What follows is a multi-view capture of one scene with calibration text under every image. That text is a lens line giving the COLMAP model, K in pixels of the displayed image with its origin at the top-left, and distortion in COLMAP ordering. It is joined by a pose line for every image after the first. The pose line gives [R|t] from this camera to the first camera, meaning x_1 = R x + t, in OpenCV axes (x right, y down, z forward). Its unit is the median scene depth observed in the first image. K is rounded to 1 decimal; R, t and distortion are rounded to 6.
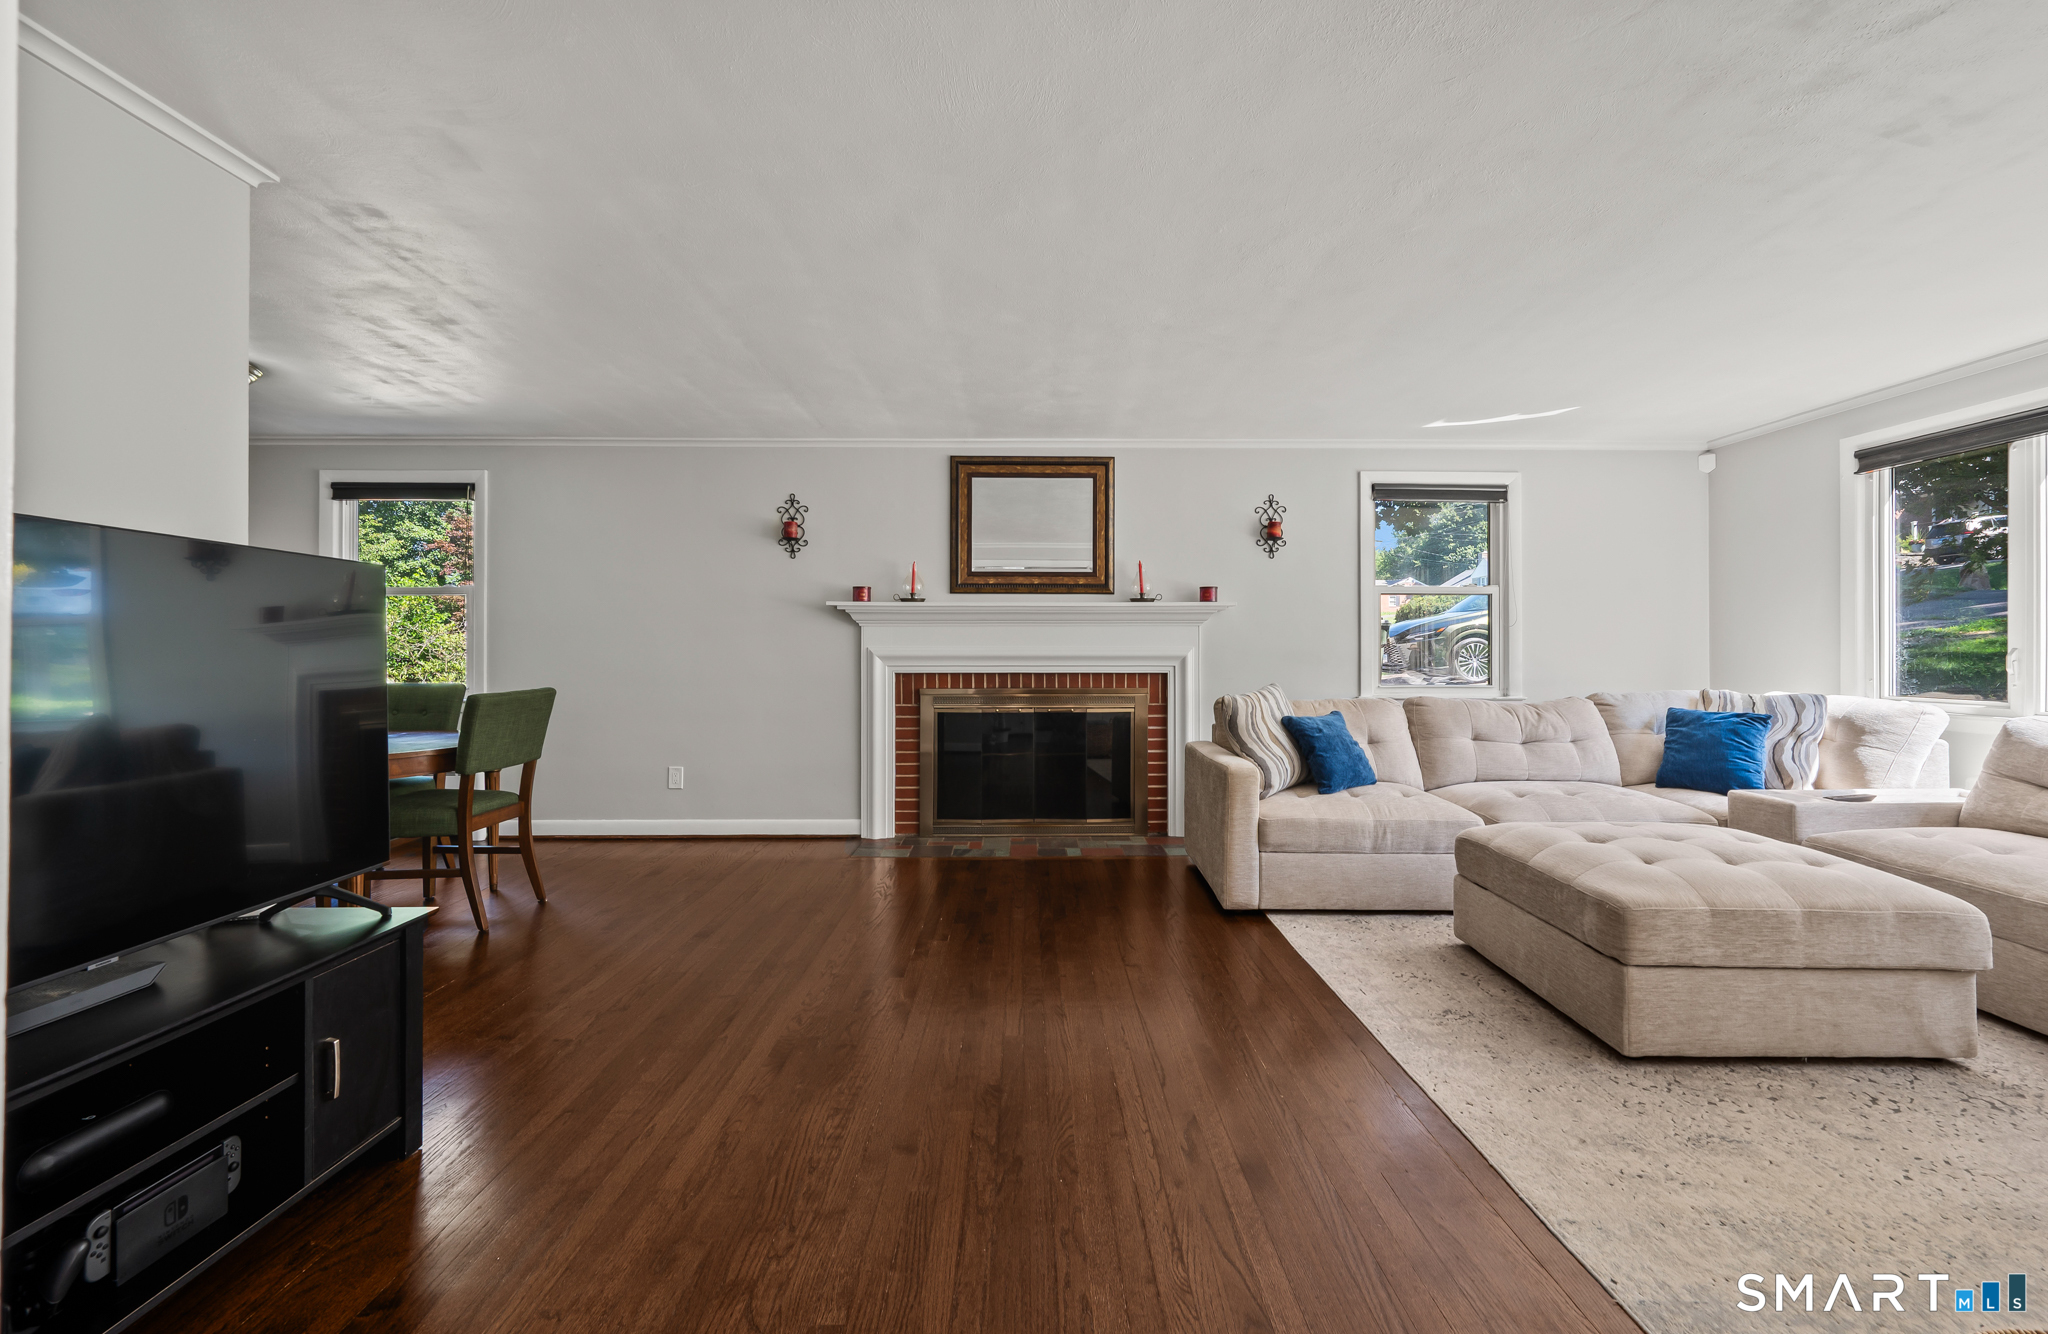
lens RADIAL K [[840.9, 0, 1021.4], [0, 840.9, 663.1], [0, 0, 1]] dist [-0.004292, -0.000463]
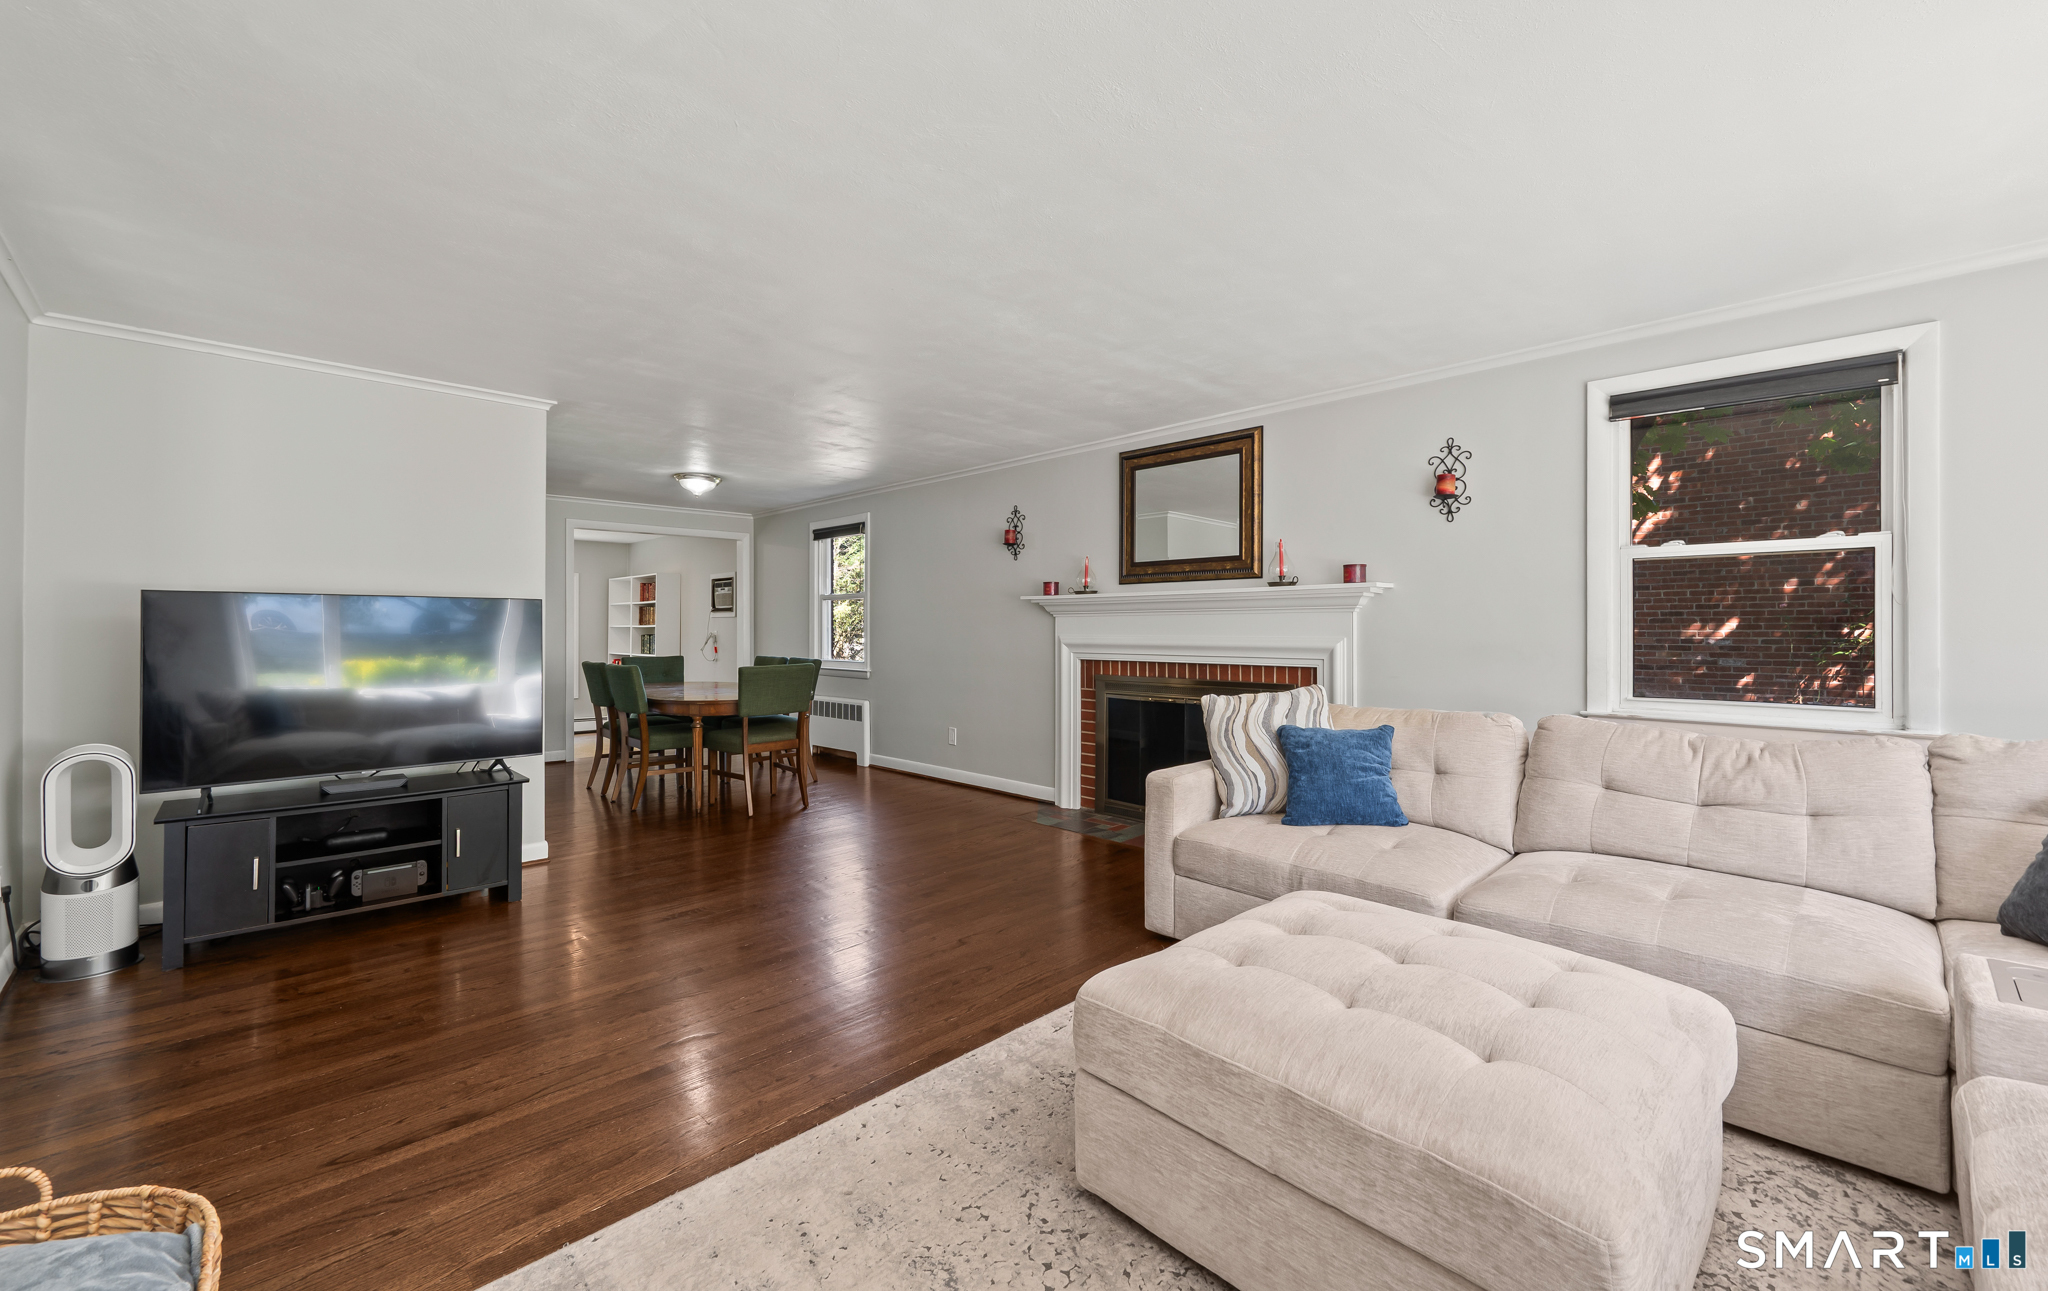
lens RADIAL K [[839.4, 0, 1027.1], [0, 839.4, 633.8], [0, 0, 1]] dist [0.024088, 0.000036]
pose [[0.696488, 0.002176, -0.717565, 0.587670], [0.000675, 0.999993, 0.003688, -0.025360], [0.717568, -0.003053, 0.696482, 0.188265]]
